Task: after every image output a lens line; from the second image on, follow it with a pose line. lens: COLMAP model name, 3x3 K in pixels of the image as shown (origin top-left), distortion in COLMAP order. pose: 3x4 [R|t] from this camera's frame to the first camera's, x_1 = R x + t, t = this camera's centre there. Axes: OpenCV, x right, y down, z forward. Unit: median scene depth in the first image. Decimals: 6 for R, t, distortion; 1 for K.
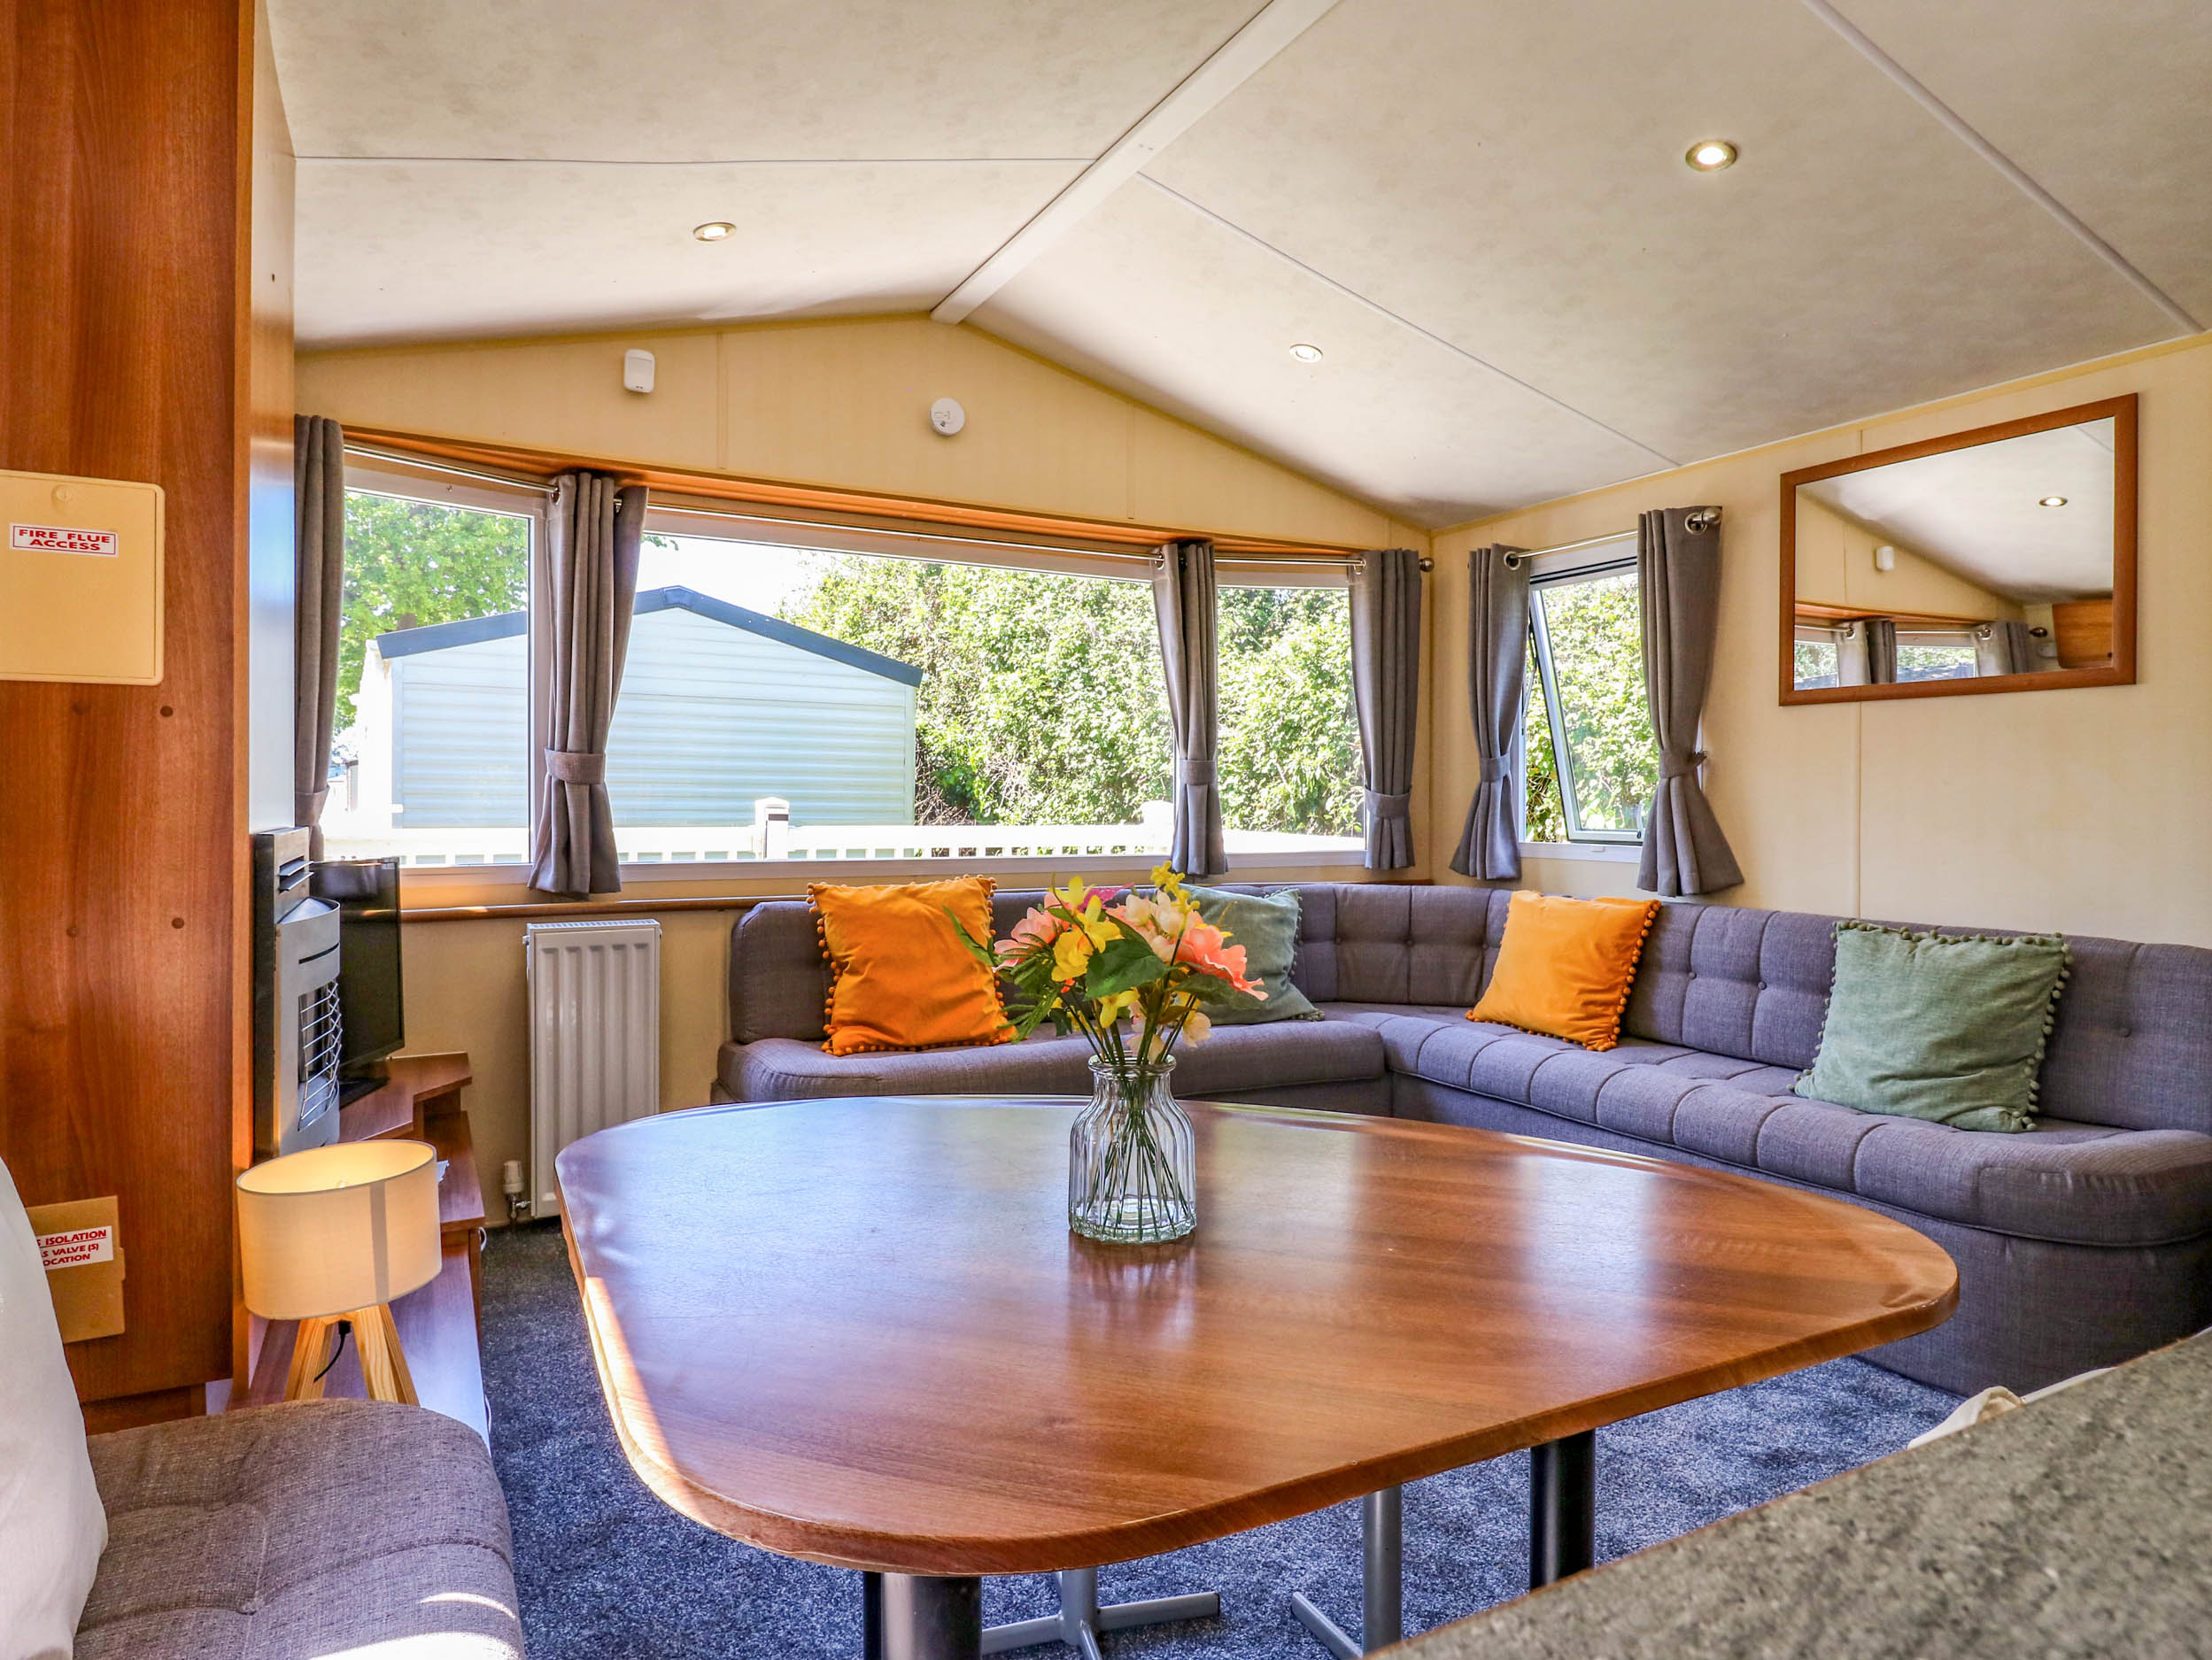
lens RADIAL K [[1328.6, 0, 1101.2], [0, 1328.6, 818.9], [0, 0, 1]] dist [0.029747, 0.000009]
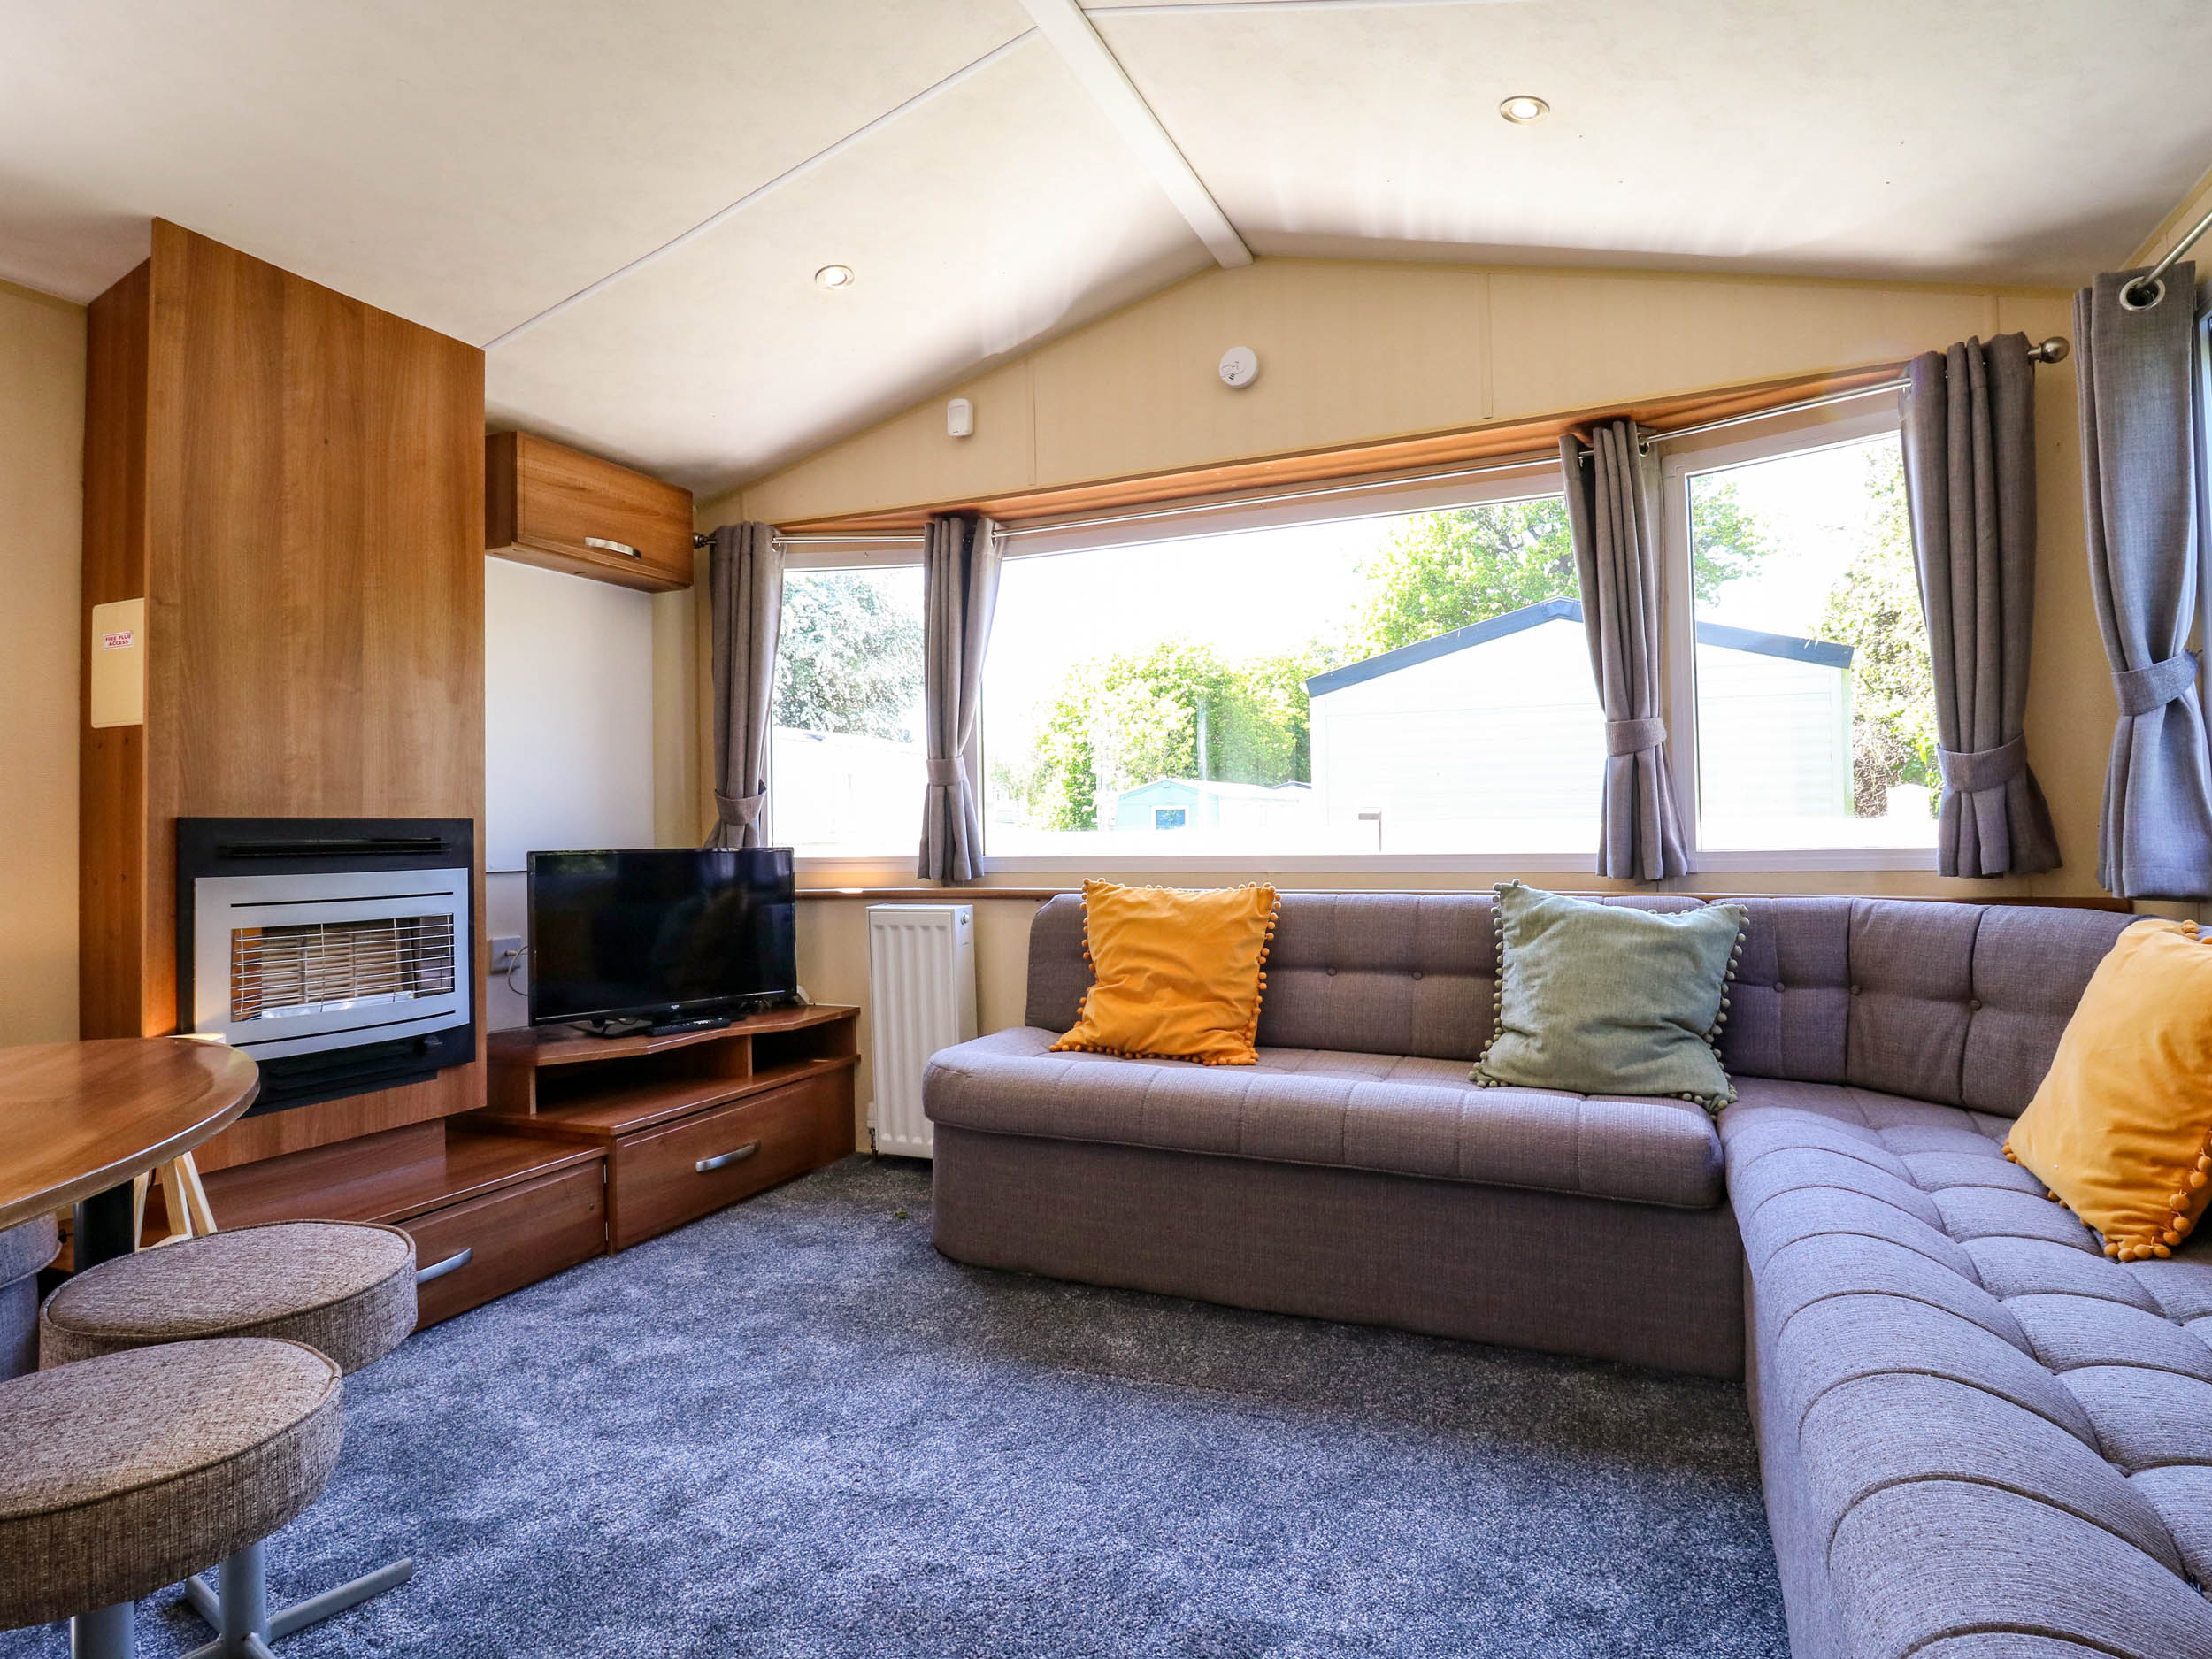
lens RADIAL K [[1173.6, 0, 1111.6], [0, 1173.6, 819.6], [0, 0, 1]] dist [-0.002254, -0.011798]
pose [[0.623410, -0.019585, -0.781650, 0.477614], [0.011369, 0.999808, -0.015984, 0.019959], [0.781812, 0.001078, 0.623513, 0.461492]]
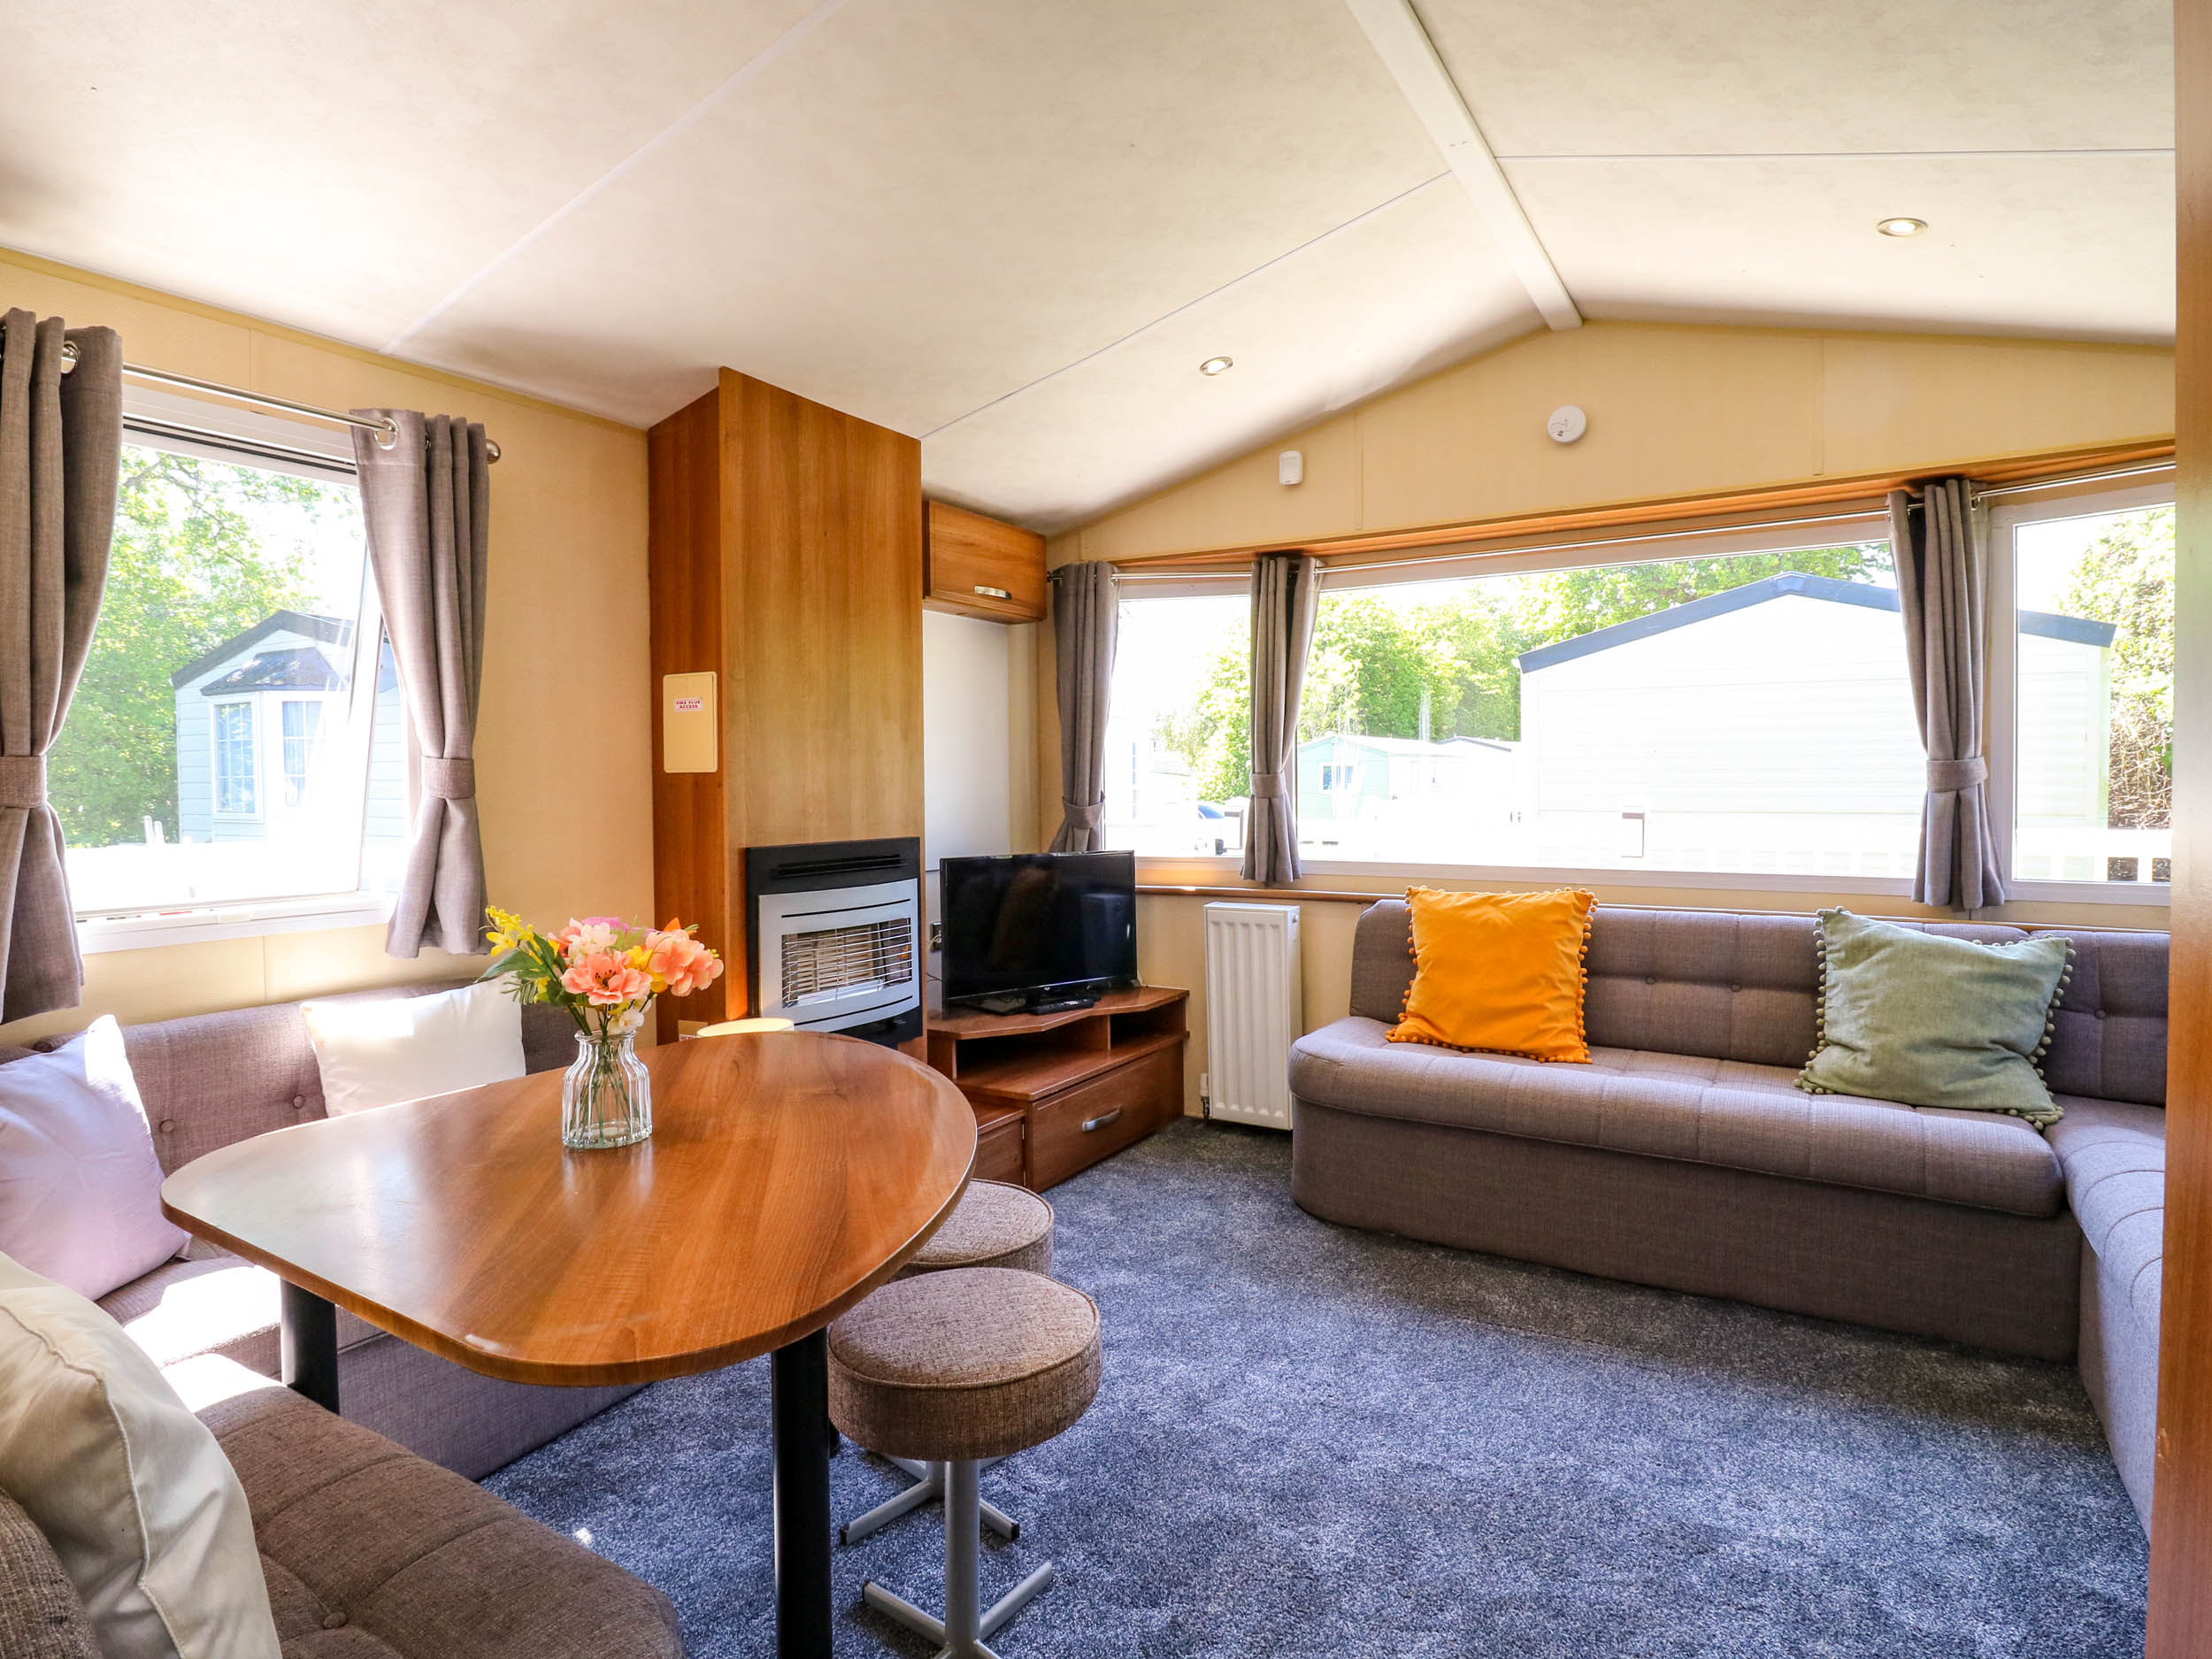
lens RADIAL K [[1159.0, 0, 1114.0], [0, 1159.0, 822.9], [0, 0, 1]] dist [-0.001644, -0.013100]
pose [[0.518008, 0.024026, -0.855038, 0.481251], [0.001802, 0.999573, 0.029179, -0.033386], [0.855374, -0.016656, 0.517744, 0.277343]]
